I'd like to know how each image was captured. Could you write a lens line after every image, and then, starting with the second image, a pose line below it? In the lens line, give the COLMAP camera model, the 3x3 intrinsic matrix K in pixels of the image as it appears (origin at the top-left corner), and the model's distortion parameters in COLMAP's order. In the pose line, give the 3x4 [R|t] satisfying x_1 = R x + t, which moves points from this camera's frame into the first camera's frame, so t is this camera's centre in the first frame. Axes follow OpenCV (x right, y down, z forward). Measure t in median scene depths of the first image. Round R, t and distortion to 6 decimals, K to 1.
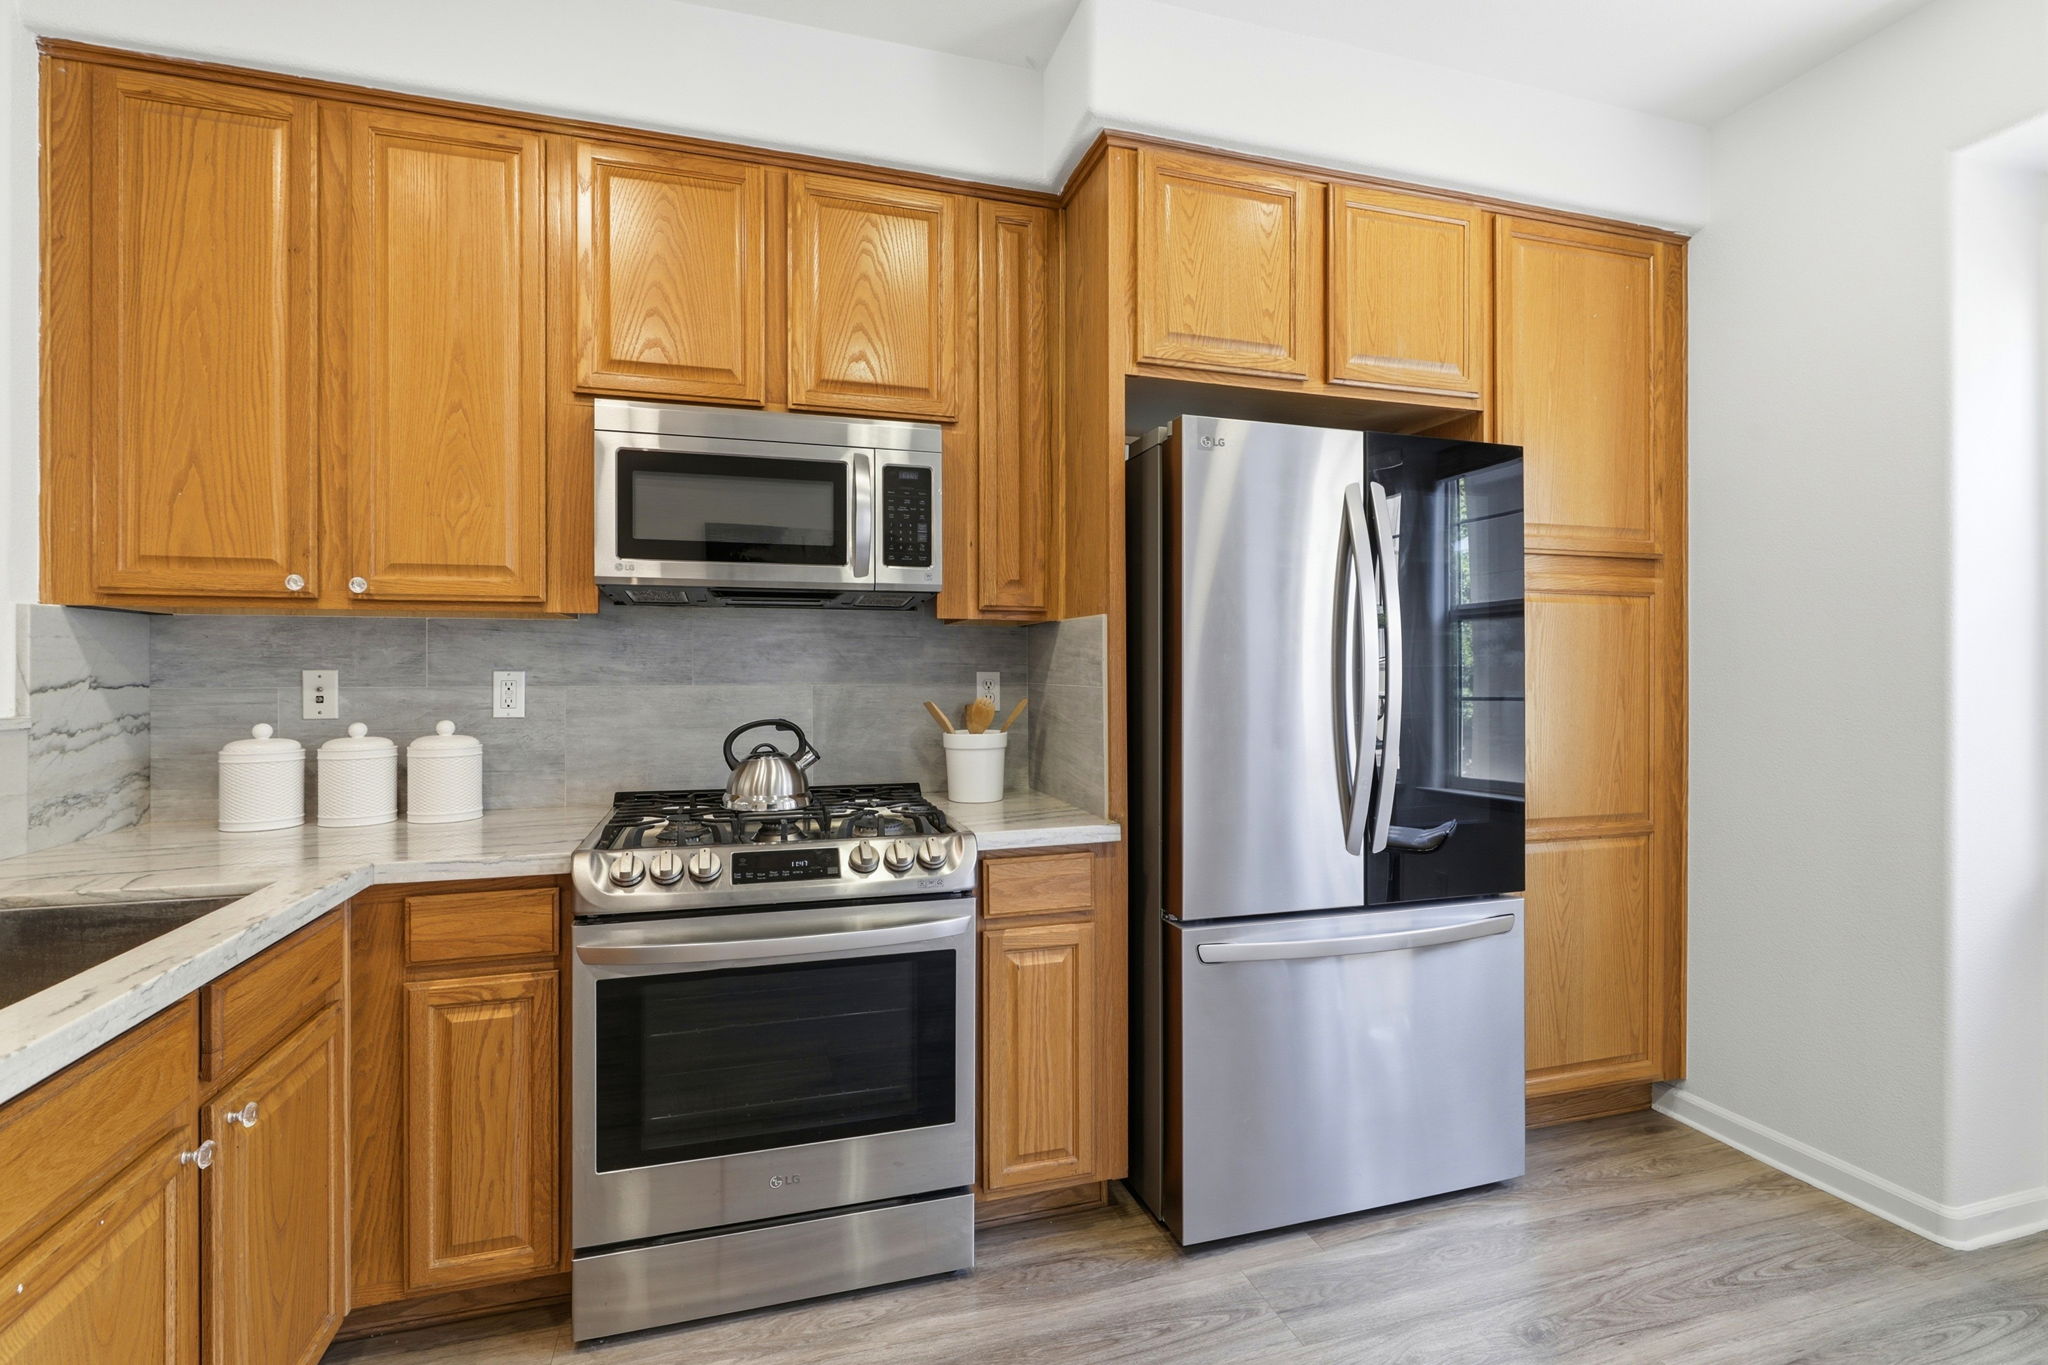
lens RADIAL K [[921.1, 0, 1020.8], [0, 921.1, 672.6], [0, 0, 1]] dist [-0.004619, 0.000654]
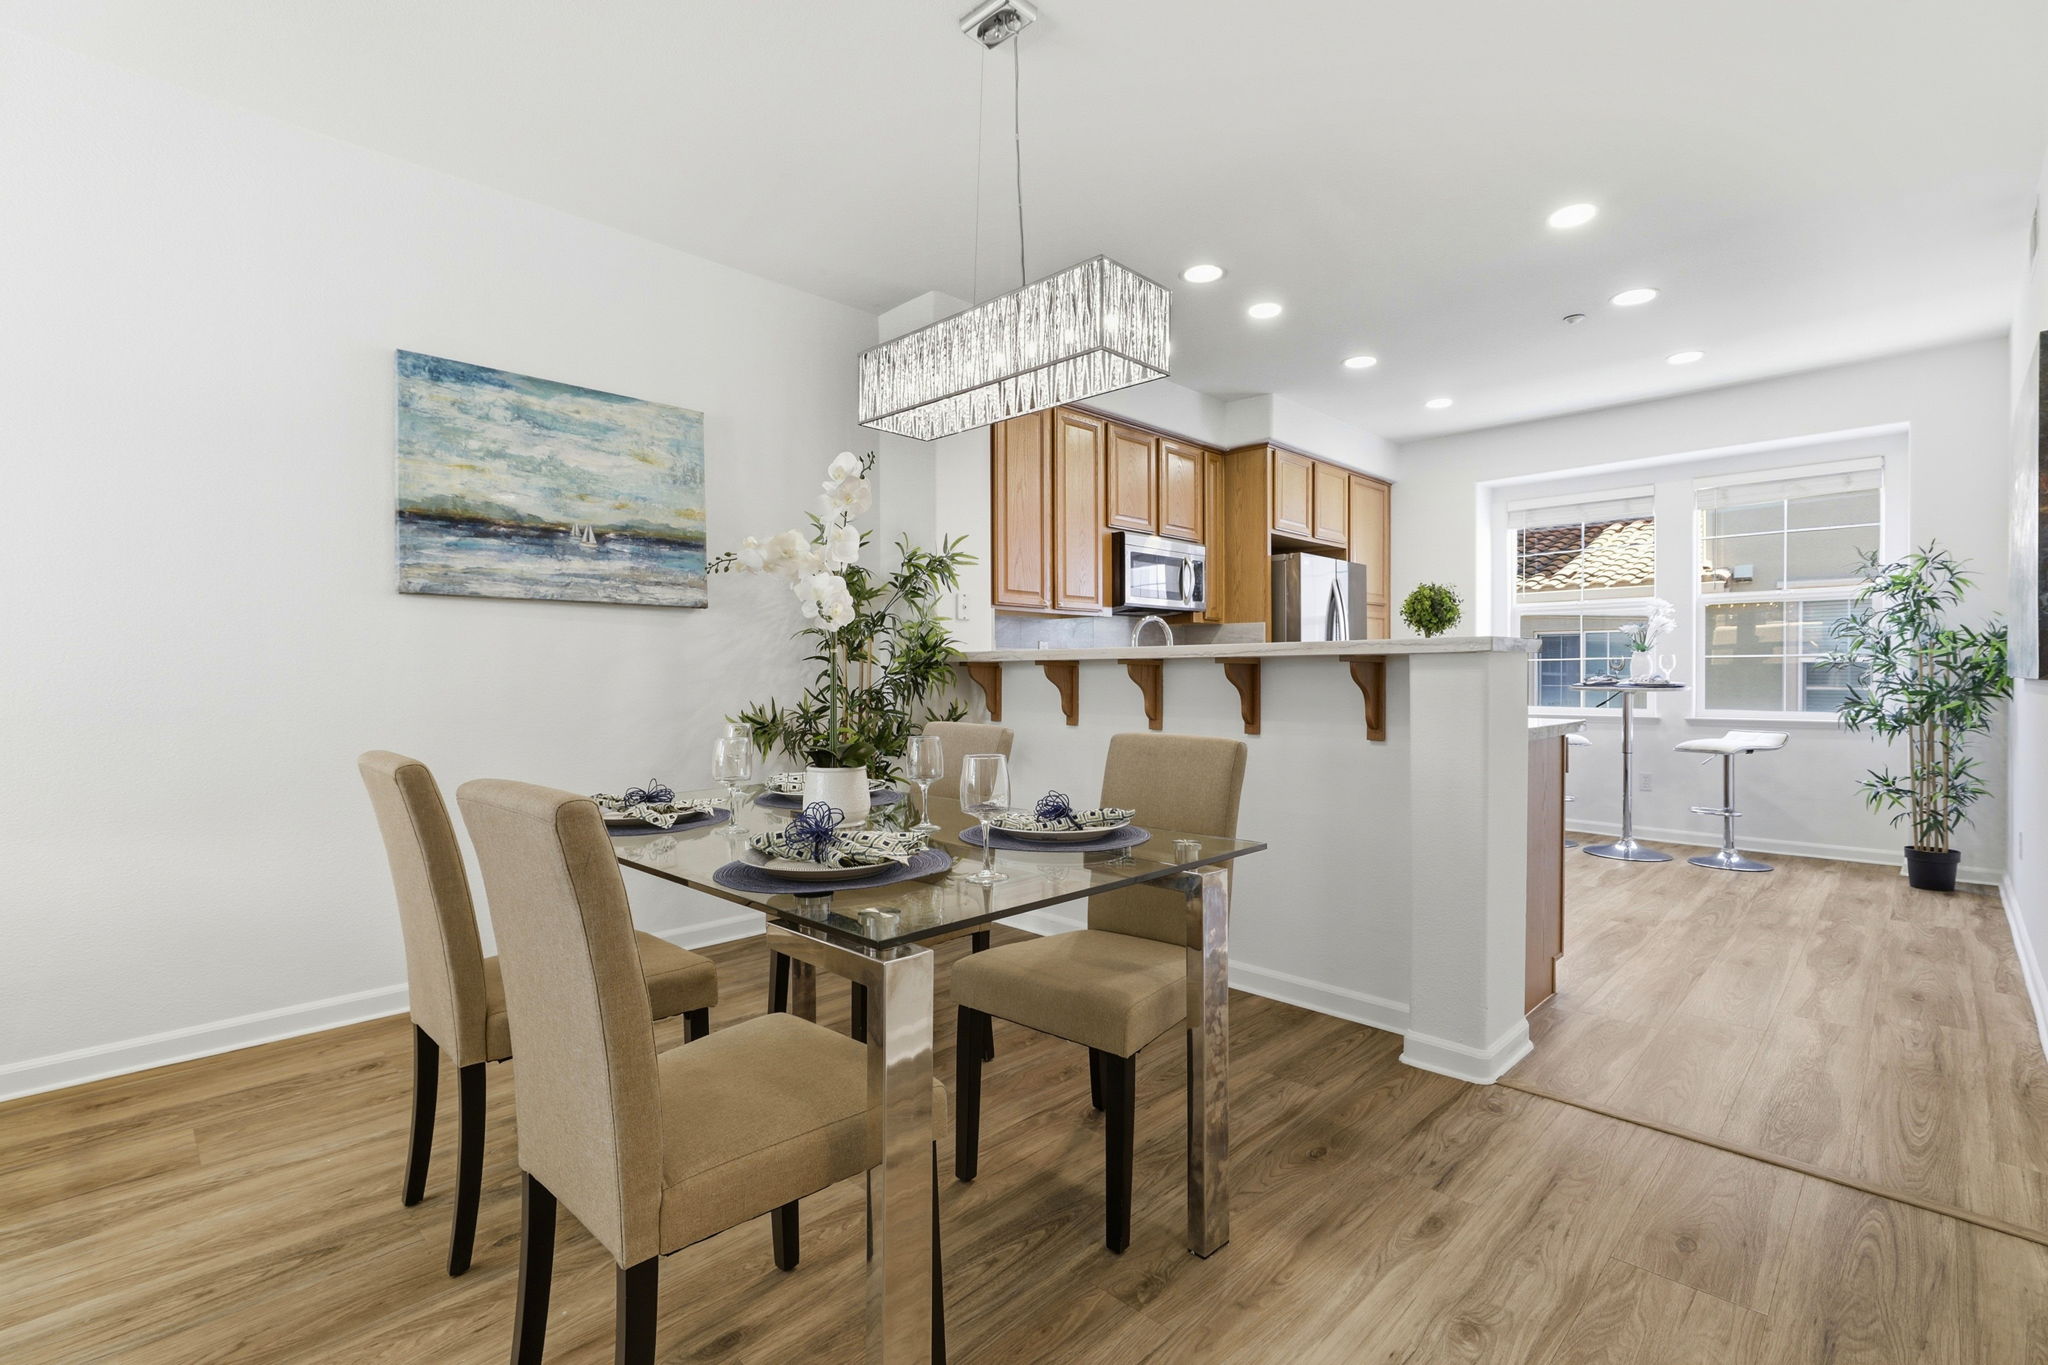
lens RADIAL K [[921.1, 0, 1032.9], [0, 921.1, 679.6], [0, 0, 1]] dist [-0.004619, 0.000654]
pose [[0.874442, -0.007642, 0.485070, -1.837152], [0.005049, 0.999965, 0.006652, 0.082563], [-0.485104, -0.003368, 0.874450, -1.020562]]
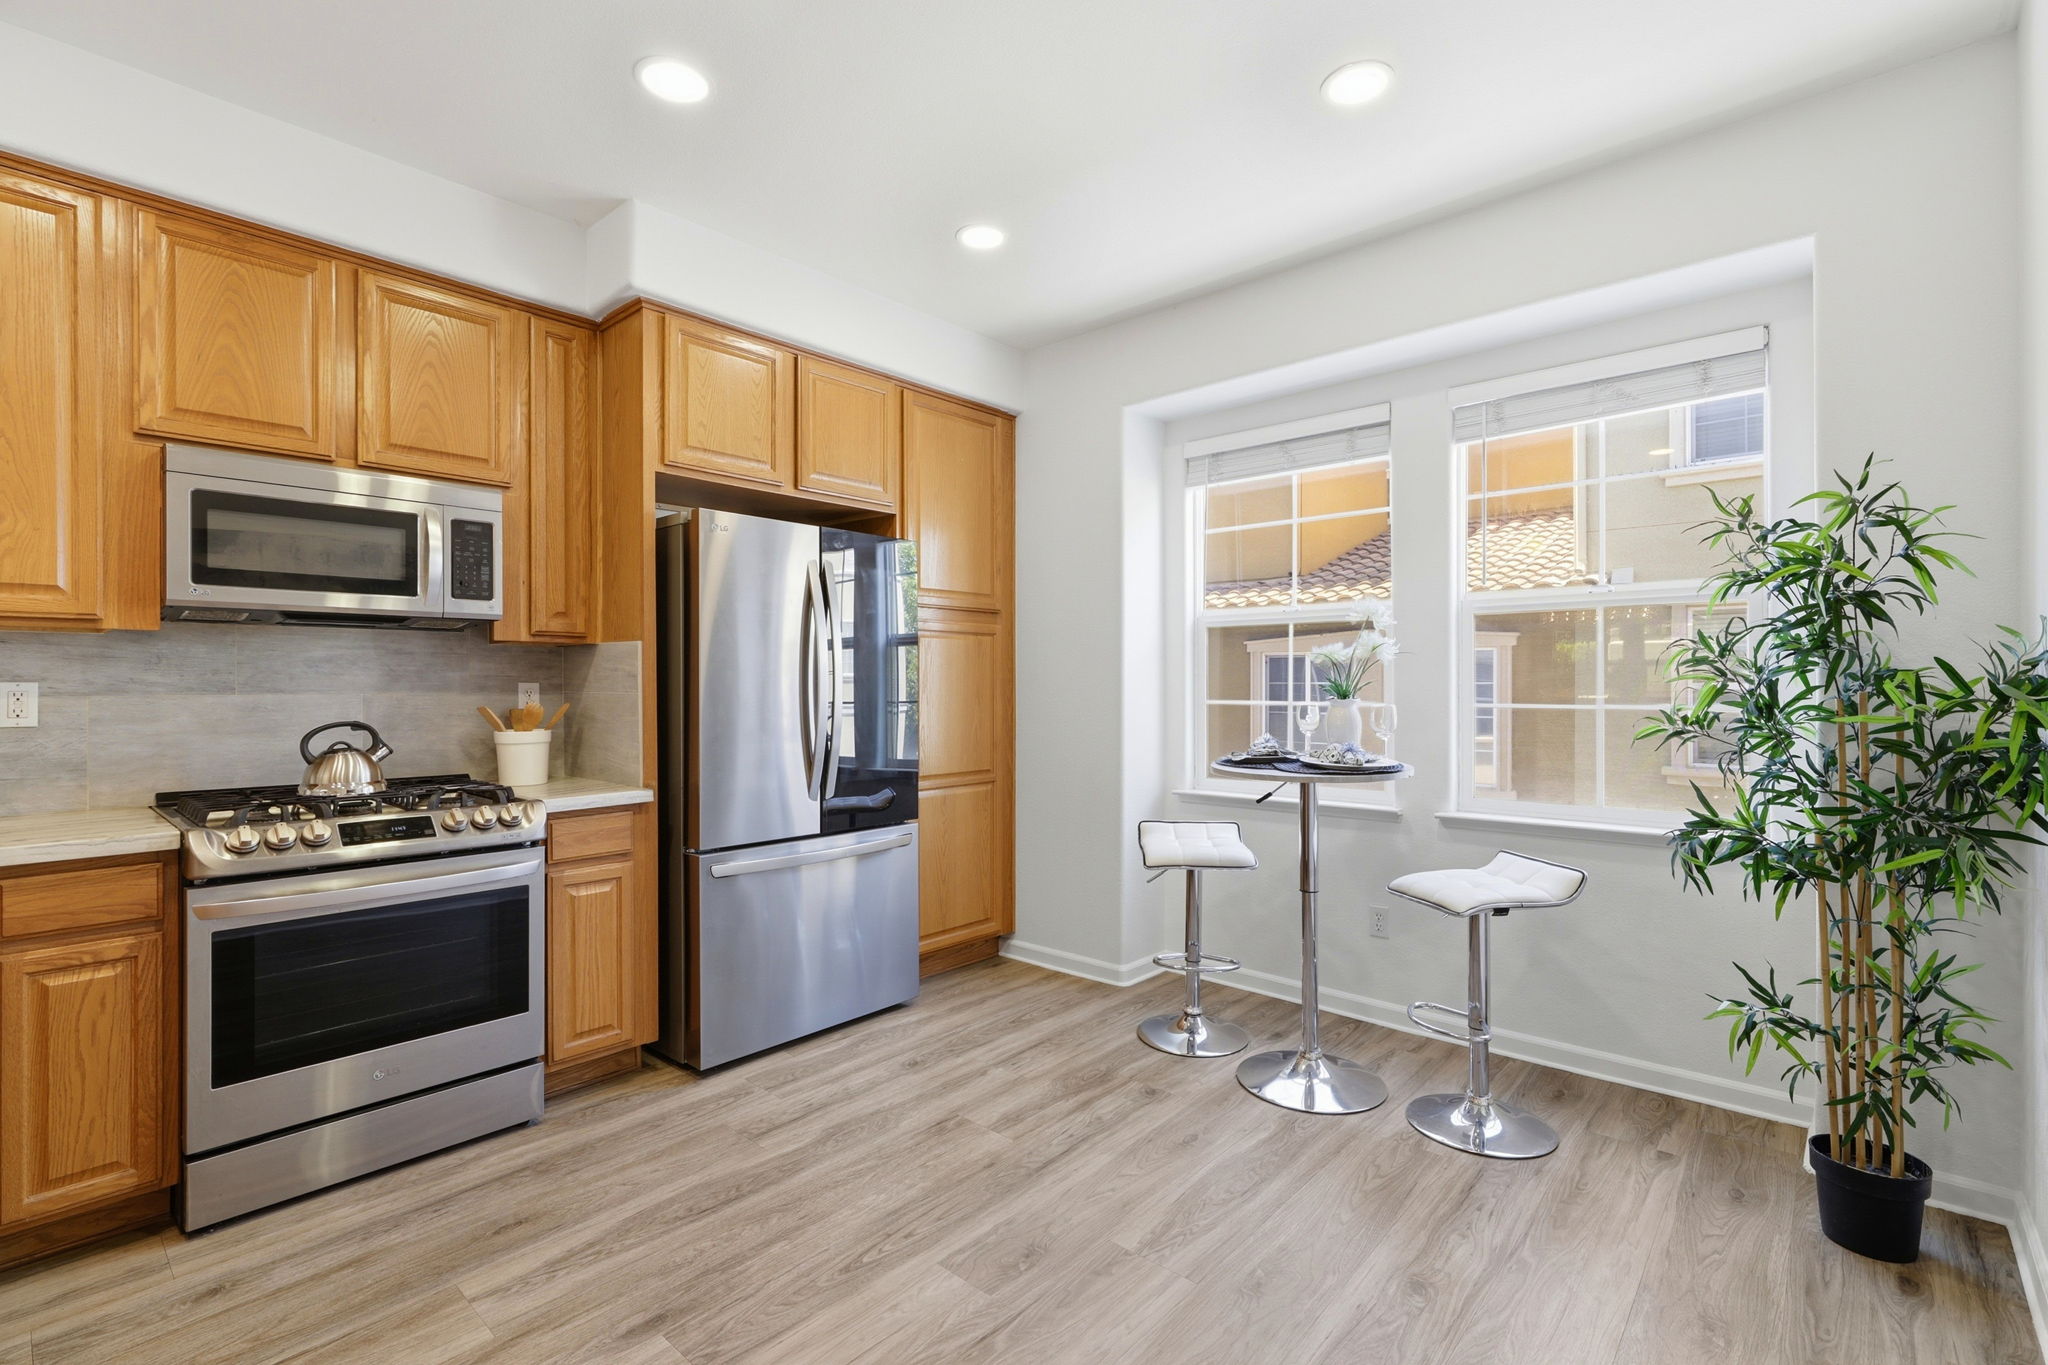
lens RADIAL K [[921.1, 0, 1031.6], [0, 921.1, 680.1], [0, 0, 1]] dist [-0.004619, 0.000654]
pose [[0.848335, 0.000418, 0.529459, -0.143529], [0.002798, 0.999982, -0.005273, 0.005161], [-0.529452, 0.005955, 0.848319, -0.497379]]
